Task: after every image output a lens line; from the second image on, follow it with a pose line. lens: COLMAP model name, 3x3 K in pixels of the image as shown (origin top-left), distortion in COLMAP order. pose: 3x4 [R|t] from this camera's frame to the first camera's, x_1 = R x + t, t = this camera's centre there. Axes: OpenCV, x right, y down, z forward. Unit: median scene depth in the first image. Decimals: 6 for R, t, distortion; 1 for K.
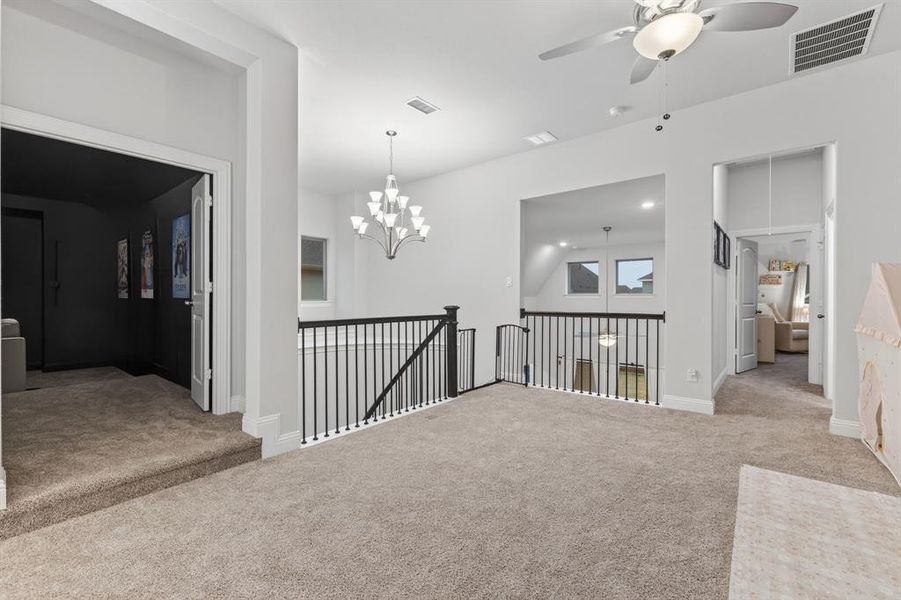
lens RADIAL K [[387.7, 0, 451.1], [0, 387.7, 304.5], [0, 0, 1]] dist [0.002662, 0.001472]
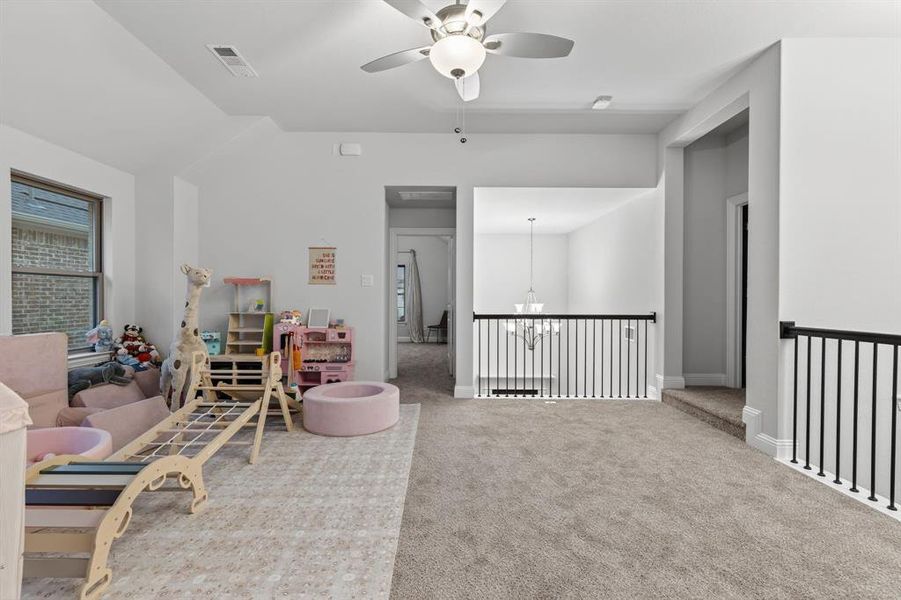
lens RADIAL K [[387.7, 0, 448.8], [0, 387.7, 303.1], [0, 0, 1]] dist [0.002662, 0.001472]
pose [[-0.762882, -0.007693, -0.646492, 0.772485], [-0.013500, 0.999901, 0.004032, -0.001864], [0.646397, 0.011804, -0.762910, 1.099231]]
